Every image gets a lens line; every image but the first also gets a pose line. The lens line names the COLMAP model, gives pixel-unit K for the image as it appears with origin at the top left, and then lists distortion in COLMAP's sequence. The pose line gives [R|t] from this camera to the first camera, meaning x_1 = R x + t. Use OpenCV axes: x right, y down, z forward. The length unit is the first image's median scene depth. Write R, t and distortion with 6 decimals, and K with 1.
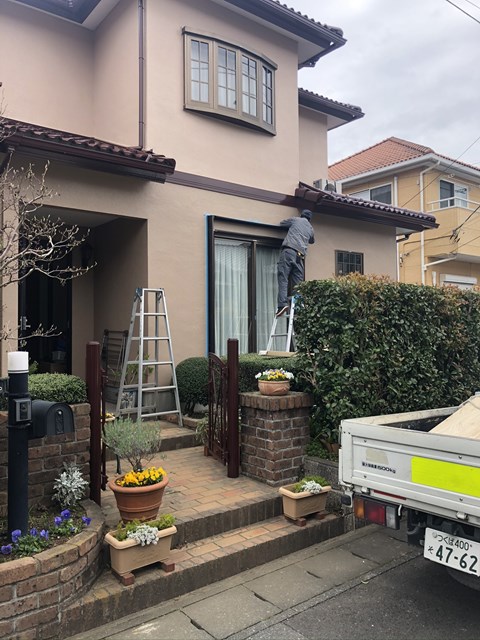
lens RADIAL K [[516.7, 0, 240.0], [0, 516.7, 320.0], [0, 0, 1]] dist [0.004077, -0.004382]
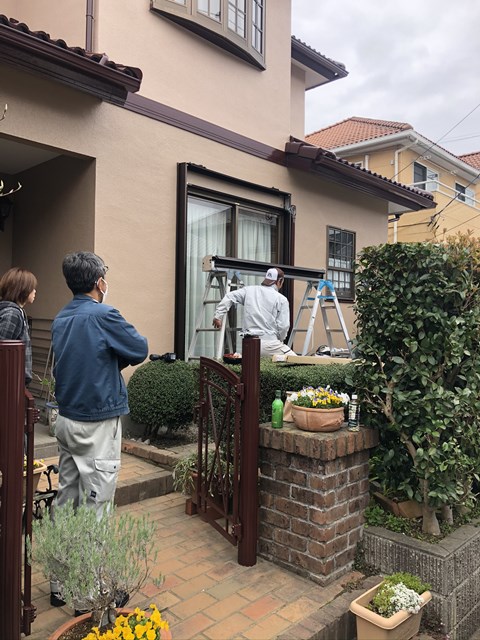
lens RADIAL K [[516.7, 0, 240.0], [0, 516.7, 320.0], [0, 0, 1]] dist [0.004077, -0.004382]
pose [[0.989543, 0.023812, 0.142261, -0.083441], [-0.026061, 0.999563, 0.013969, 0.006360], [-0.141866, -0.017530, 0.989731, 0.291224]]
